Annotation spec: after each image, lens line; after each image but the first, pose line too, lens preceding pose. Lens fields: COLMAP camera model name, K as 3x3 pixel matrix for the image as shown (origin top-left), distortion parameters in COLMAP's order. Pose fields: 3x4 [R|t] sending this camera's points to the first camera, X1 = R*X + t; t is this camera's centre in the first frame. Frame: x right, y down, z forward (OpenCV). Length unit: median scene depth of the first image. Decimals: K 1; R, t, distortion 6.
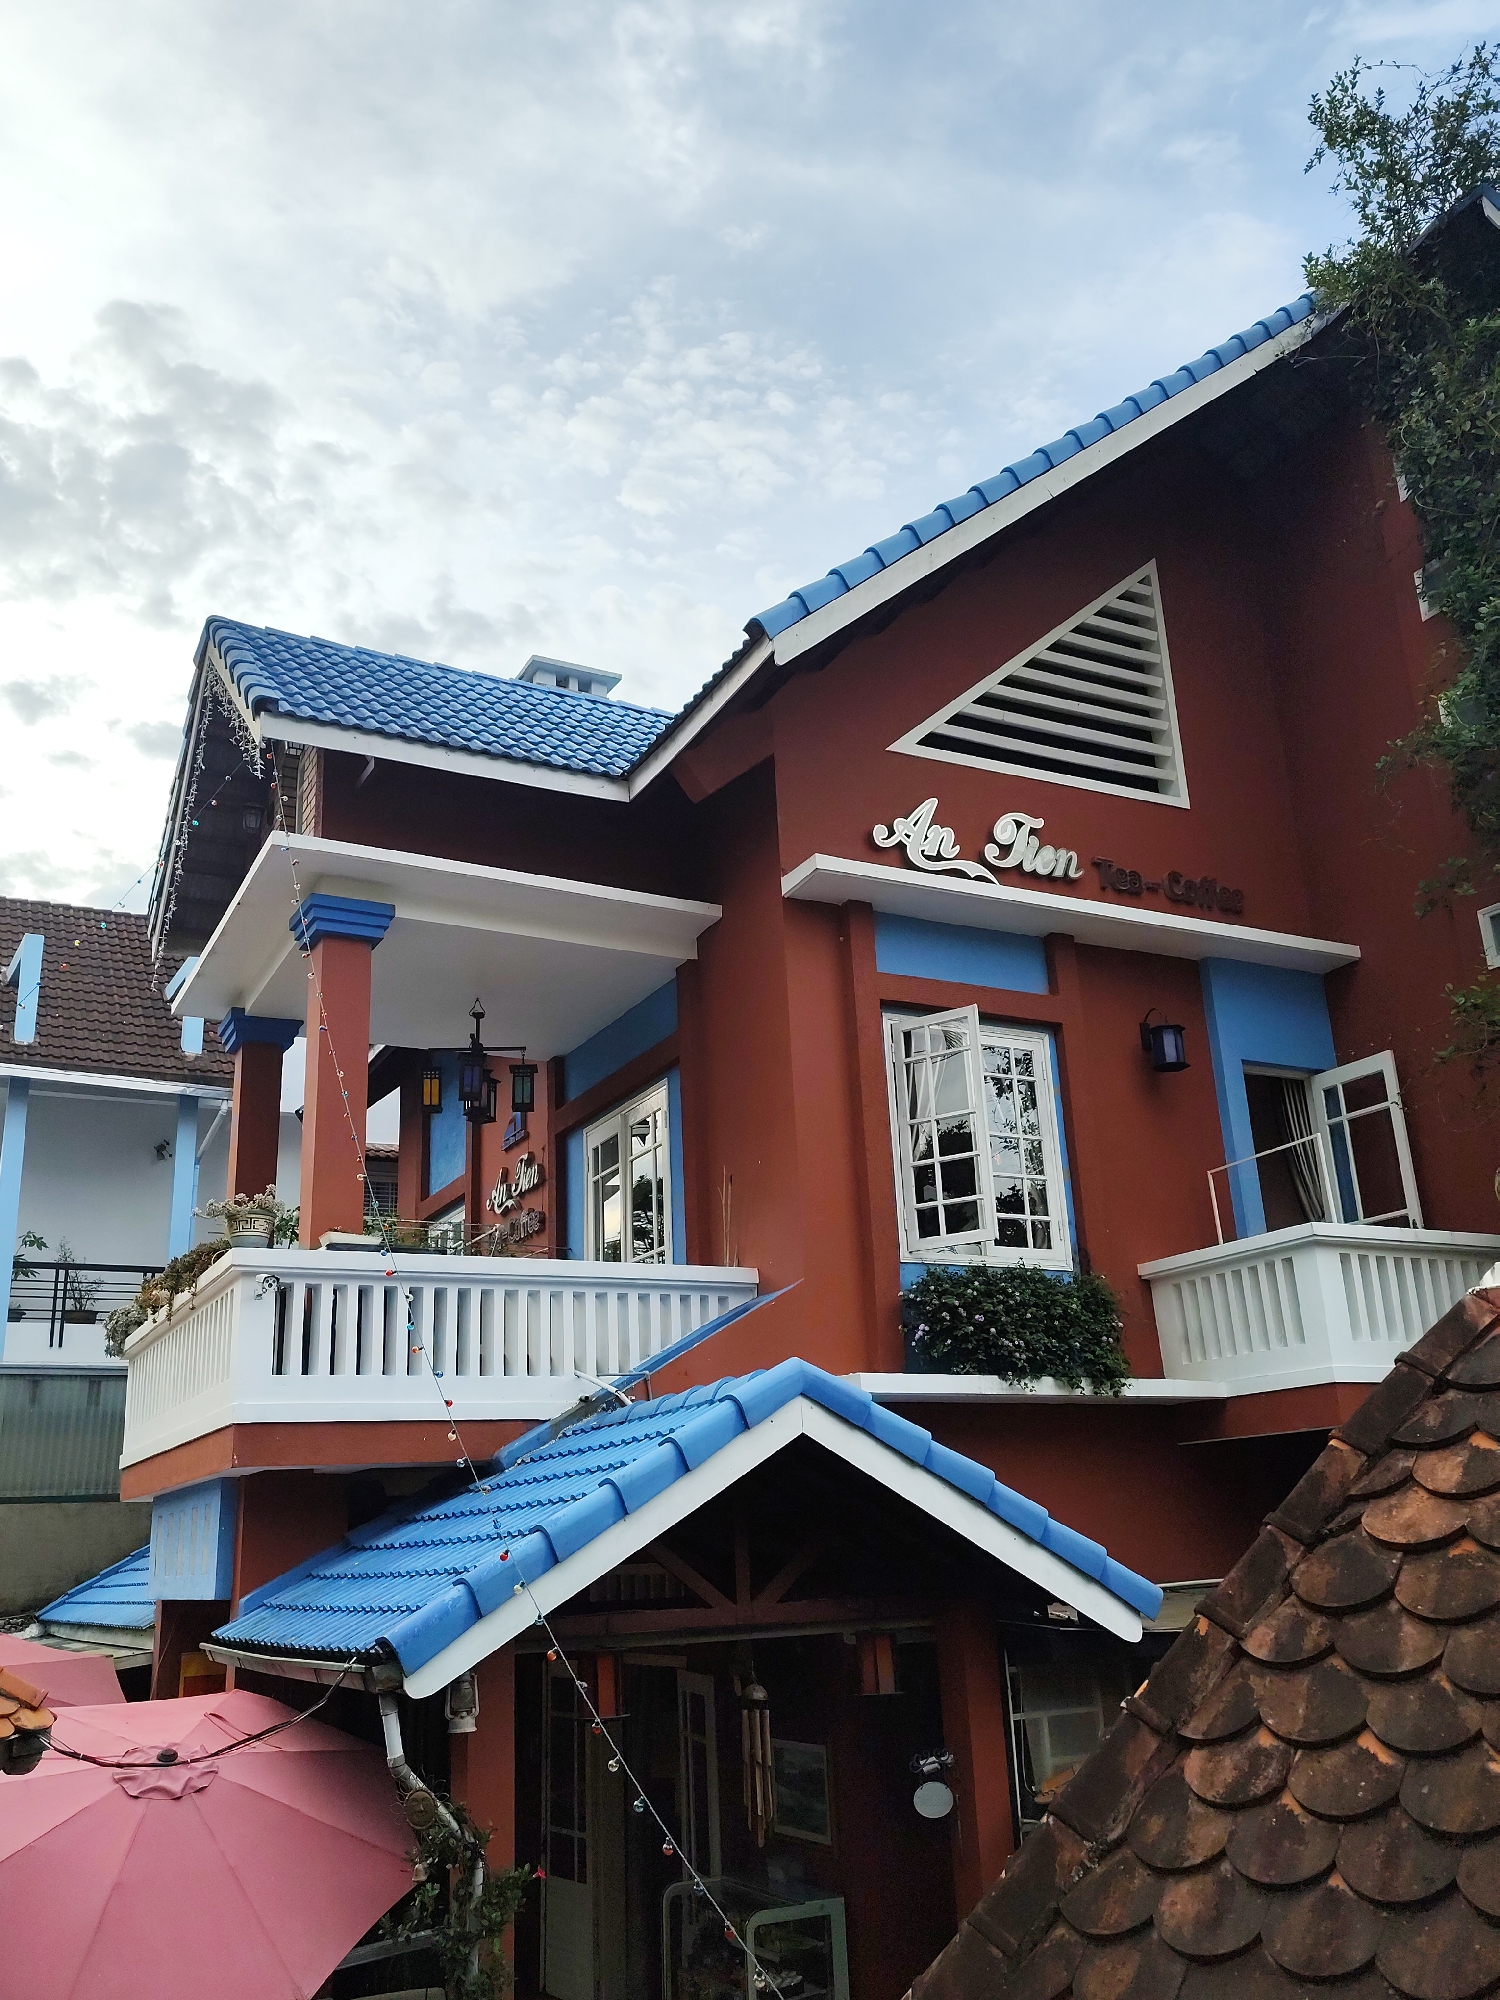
lens RADIAL K [[1676.8, 0, 744.1], [0, 1676.8, 996.4], [0, 0, 1]] dist [0.077685, -0.113041]
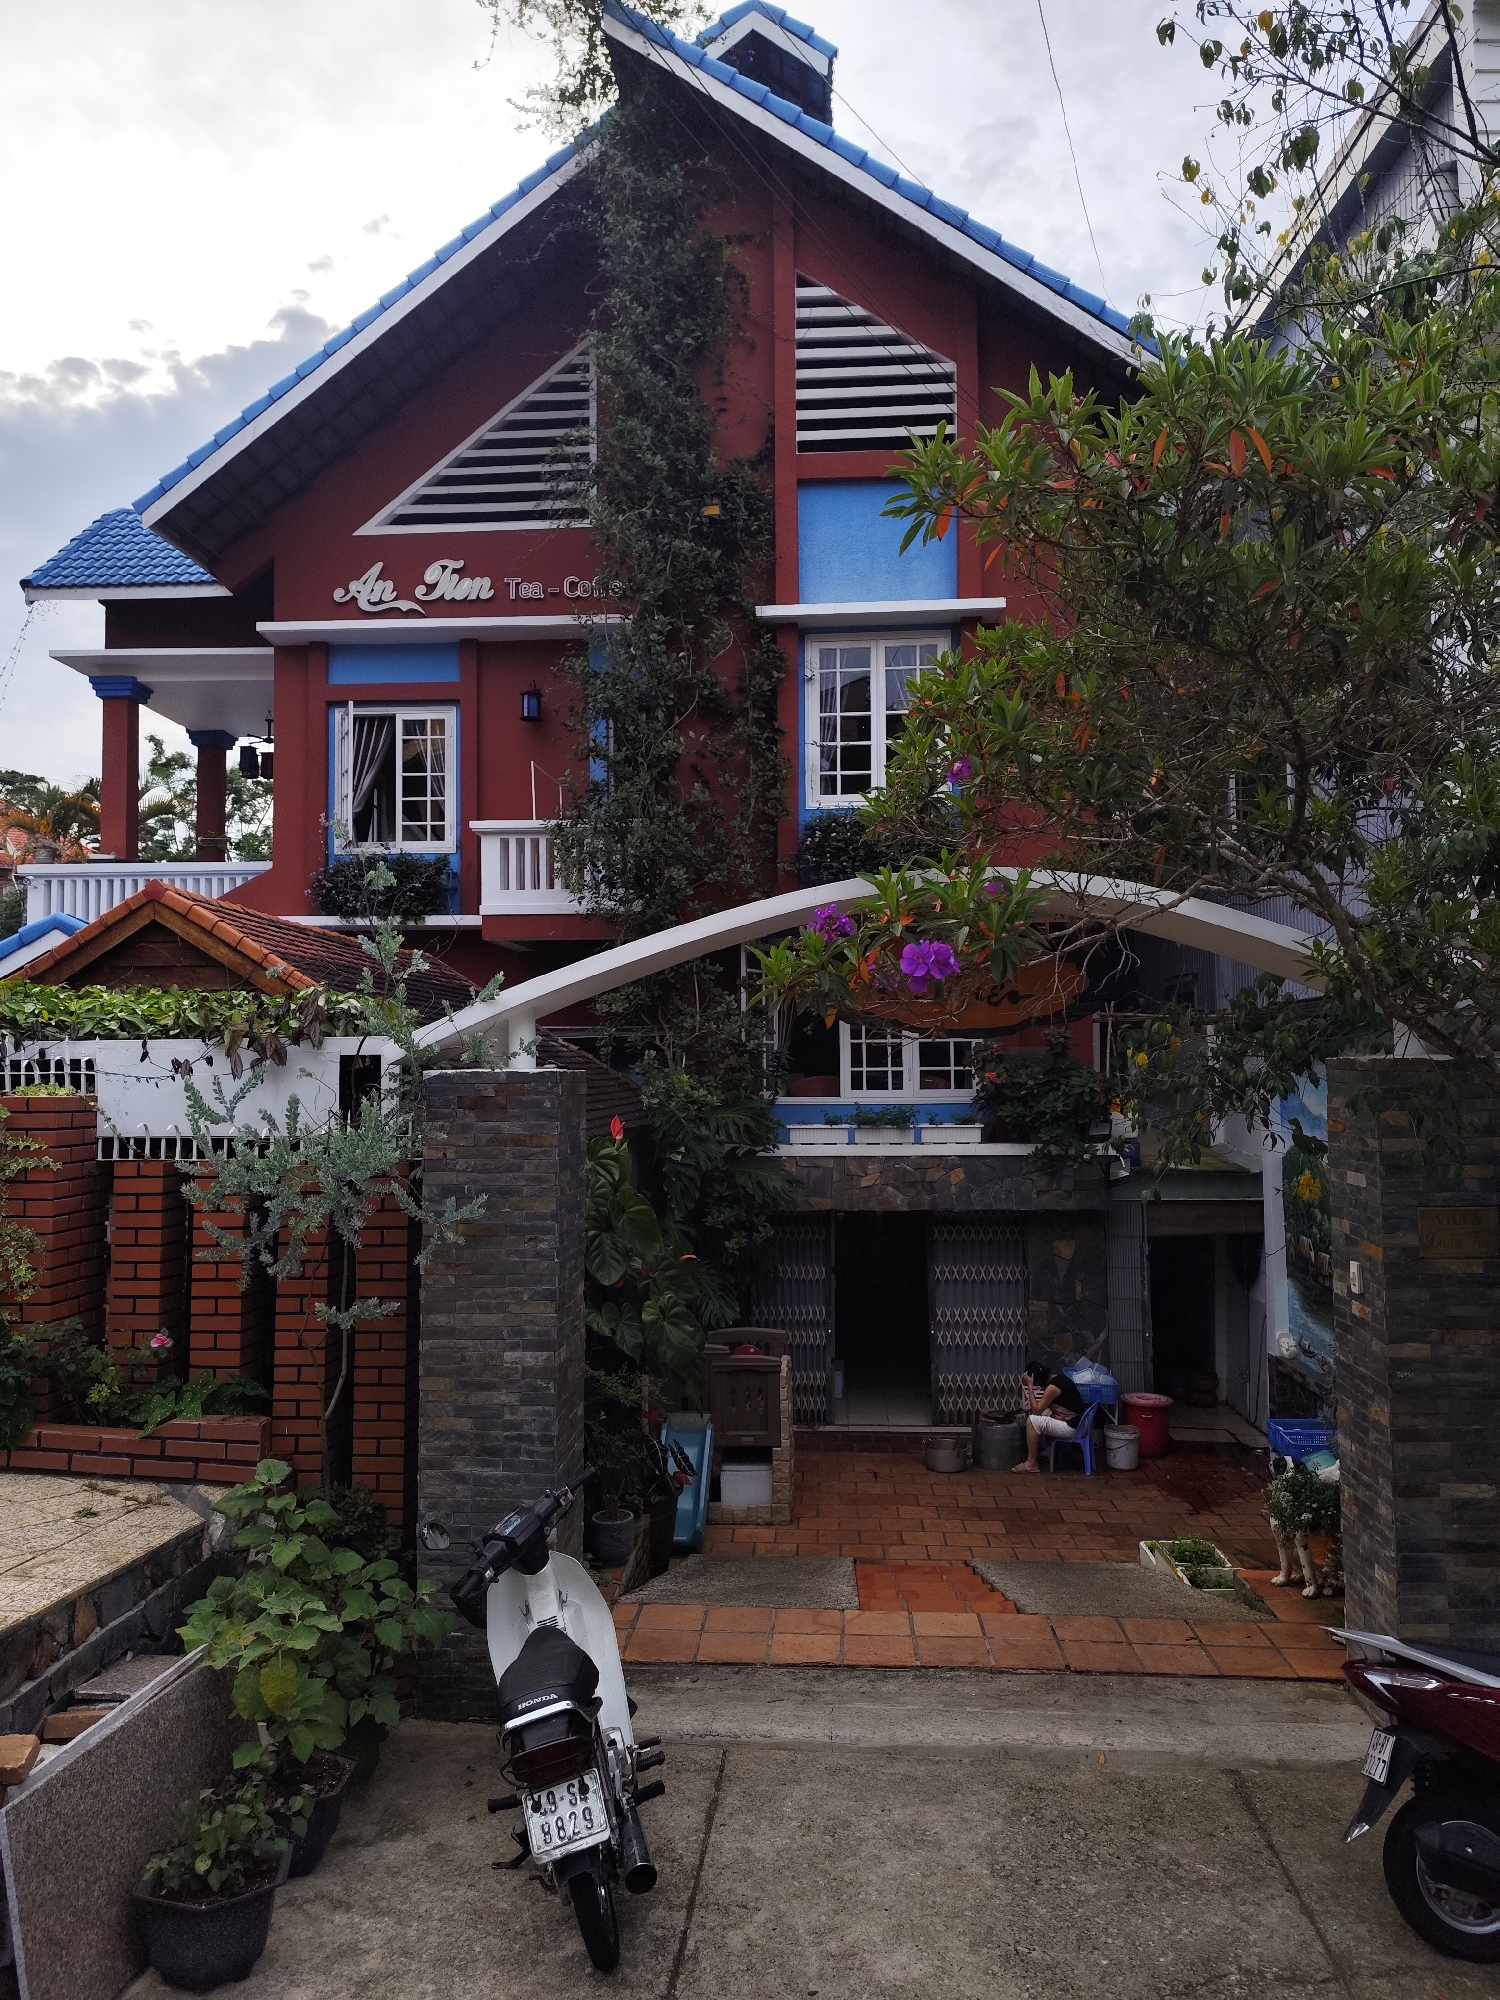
lens RADIAL K [[1401.5, 0, 750.0], [0, 1401.5, 1000.0], [0, 0, 1]] dist [0.021424, -0.005341]
pose [[0.856530, 0.005914, -0.516063, 1.210608], [0.134208, 0.962981, 0.233785, 0.018335], [0.498342, -0.269503, 0.824029, -0.038673]]
